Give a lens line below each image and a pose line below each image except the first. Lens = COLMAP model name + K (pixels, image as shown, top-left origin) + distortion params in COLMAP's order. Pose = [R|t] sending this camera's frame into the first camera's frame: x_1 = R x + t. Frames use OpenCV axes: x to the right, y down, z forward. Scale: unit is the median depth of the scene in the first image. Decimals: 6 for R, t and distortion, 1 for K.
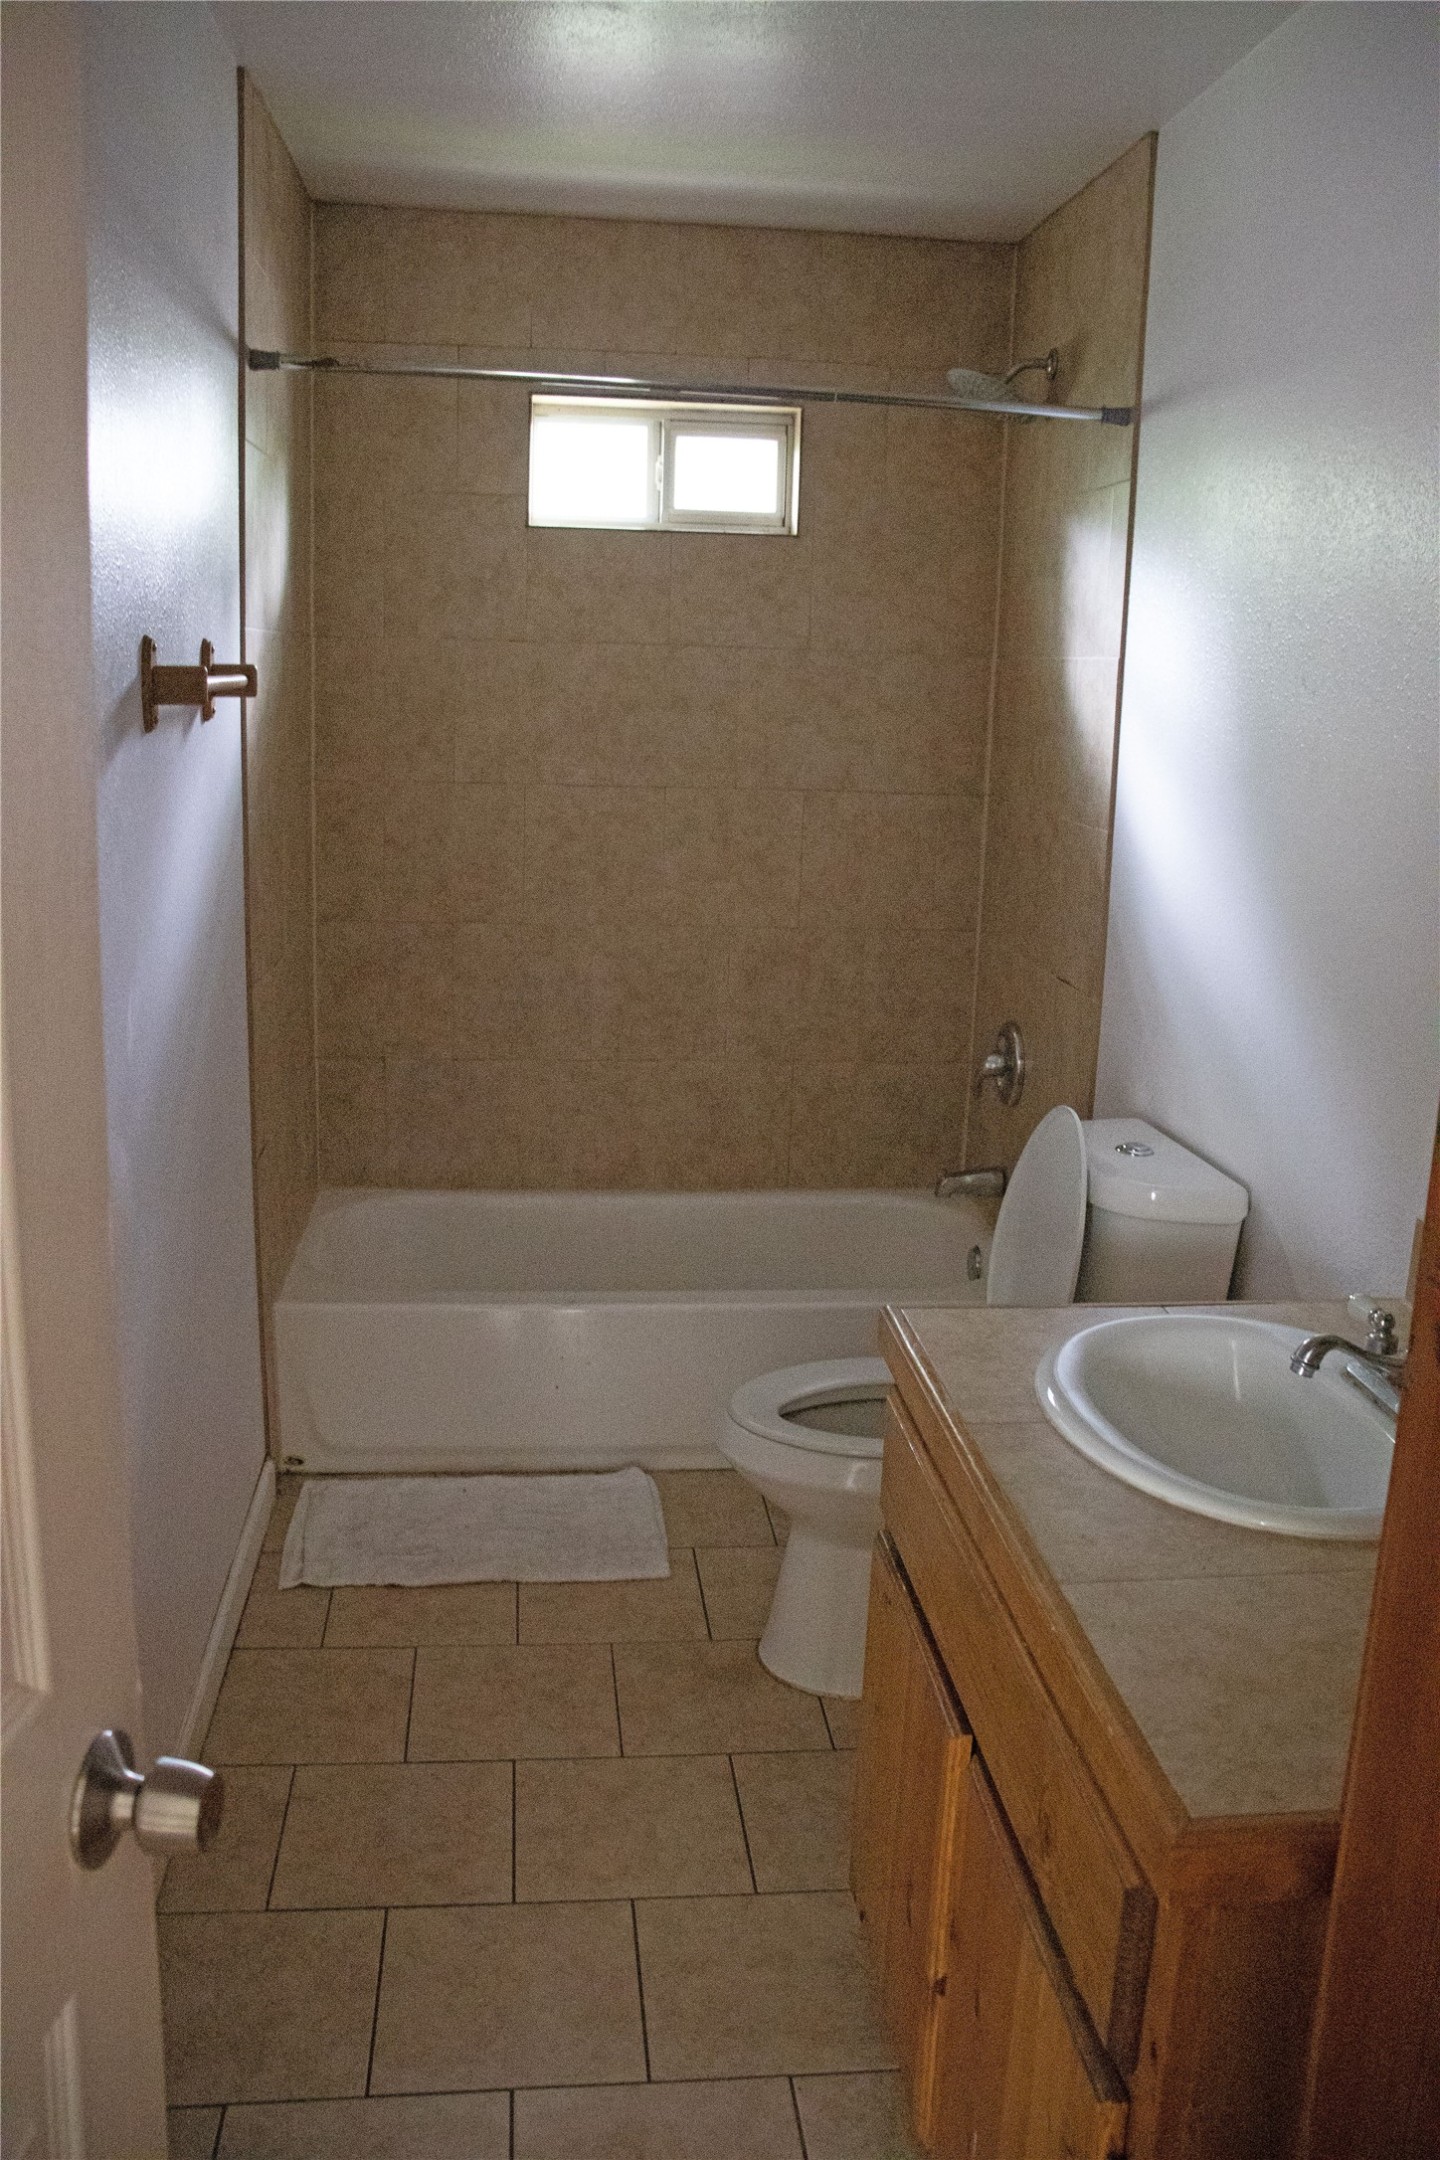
lens RADIAL K [[1767.4, 0, 713.2], [0, 1767.4, 1072.1], [0, 0, 1]] dist [-0.182167, 0.163957]
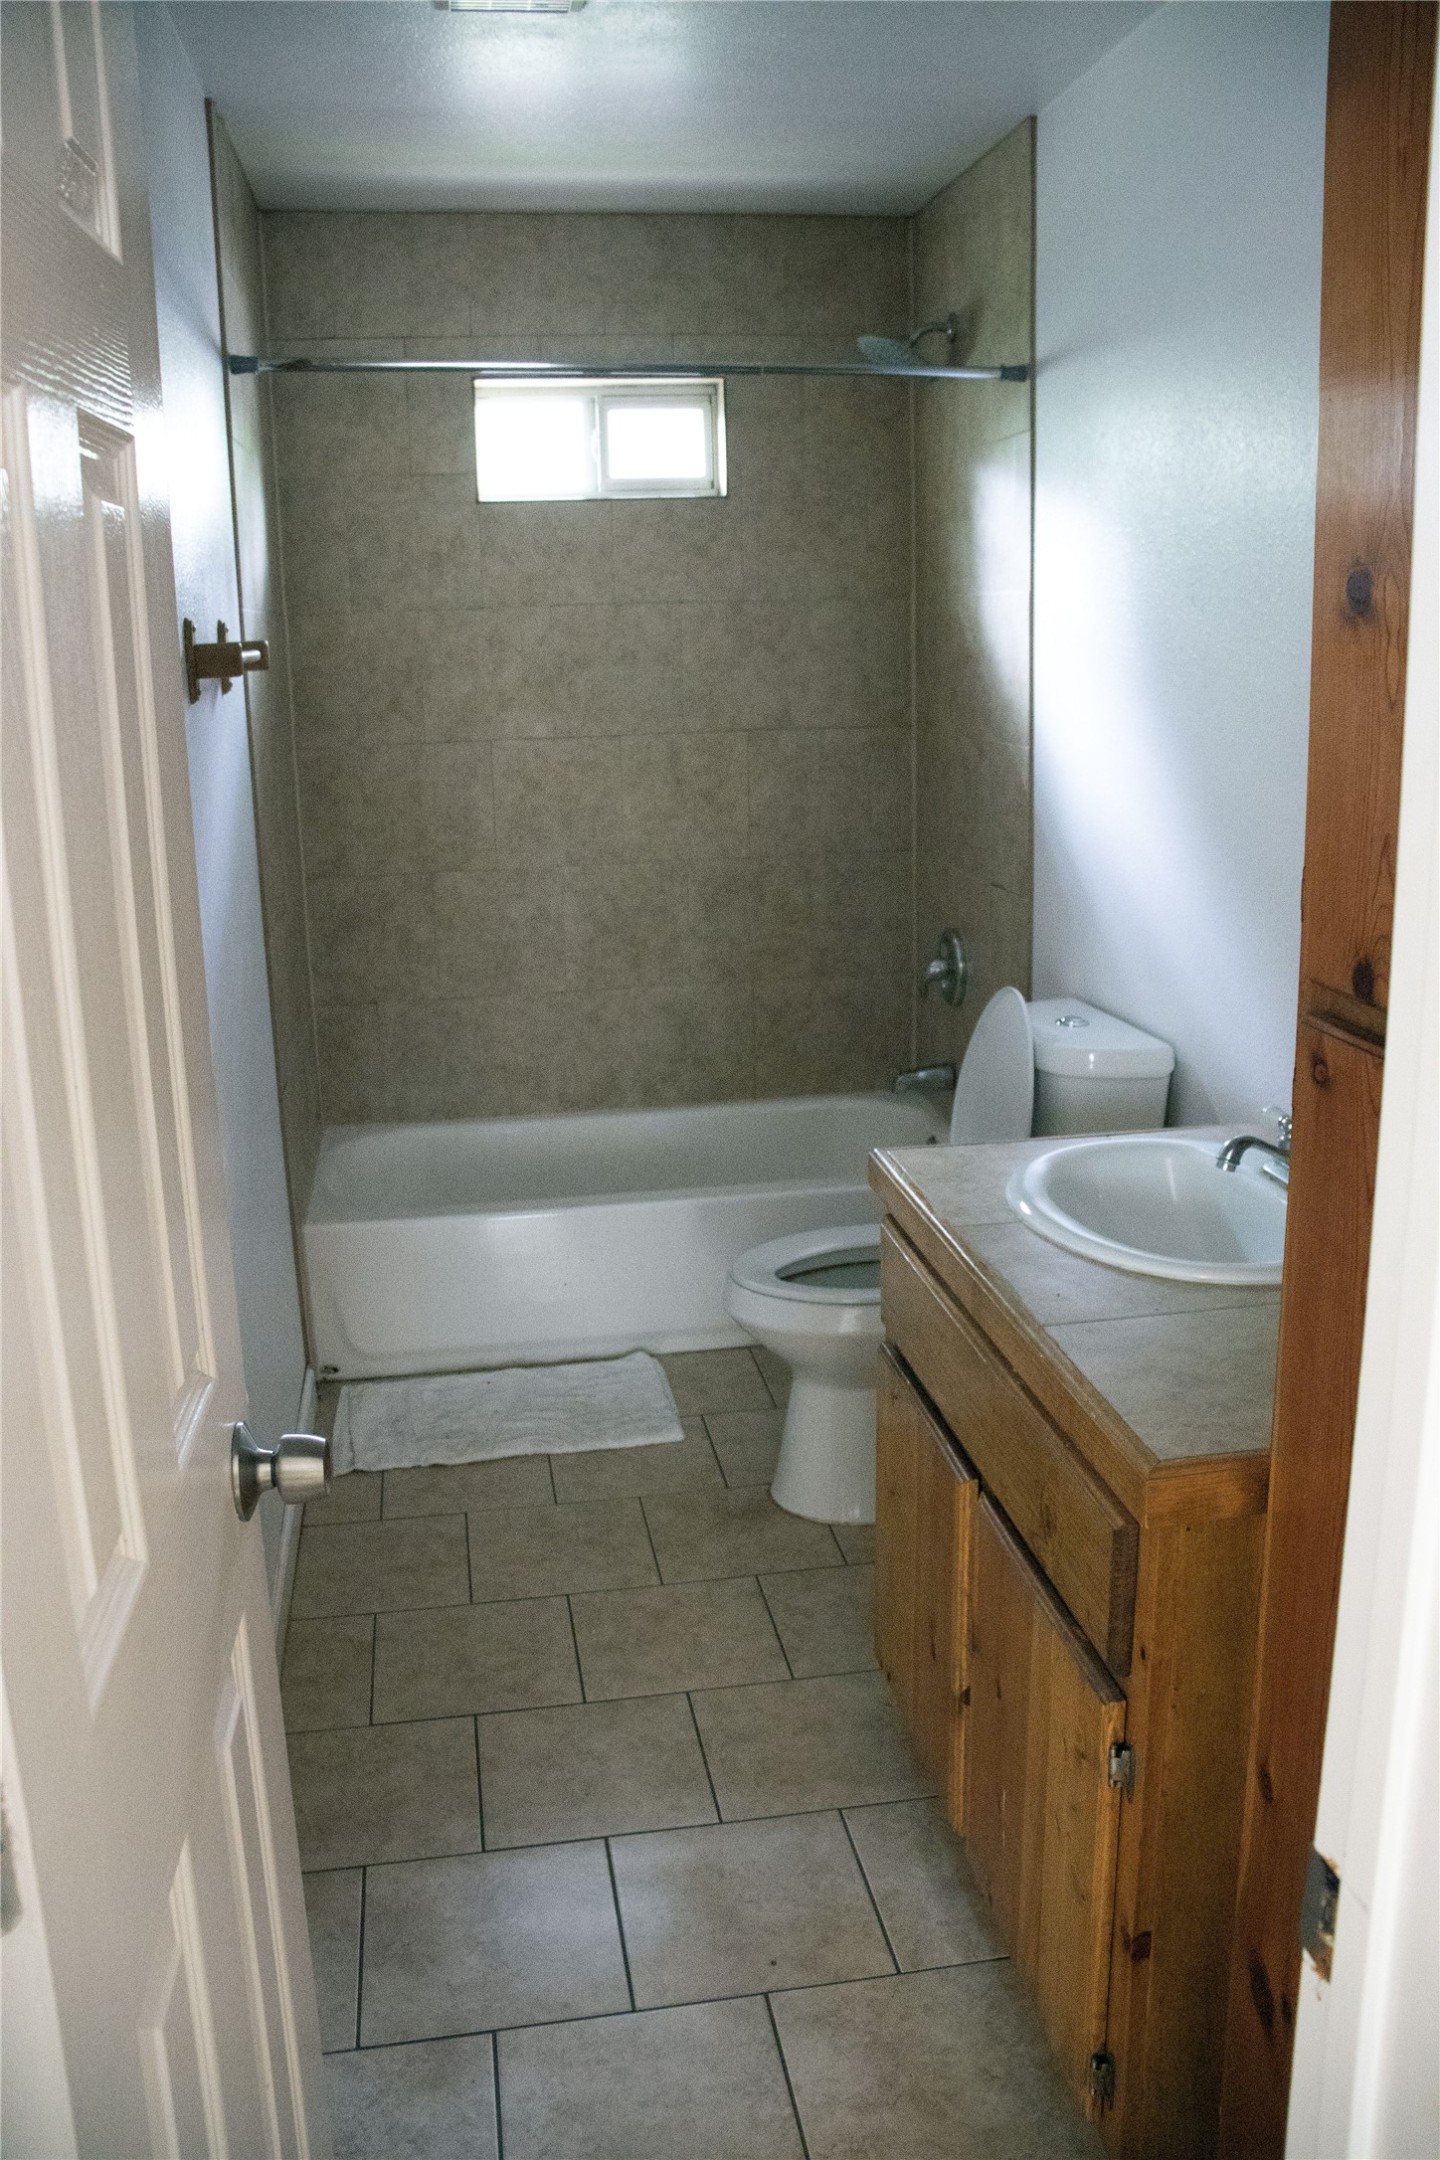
lens RADIAL K [[1766.8, 0, 720.0], [0, 1766.8, 1080.0], [0, 0, 1]] dist [-0.182786, 0.162186]
pose [[0.996687, -0.068915, 0.043194, -0.033325], [0.067733, 0.997303, 0.028252, 0.029358], [-0.045025, -0.025233, 0.998667, -0.110035]]
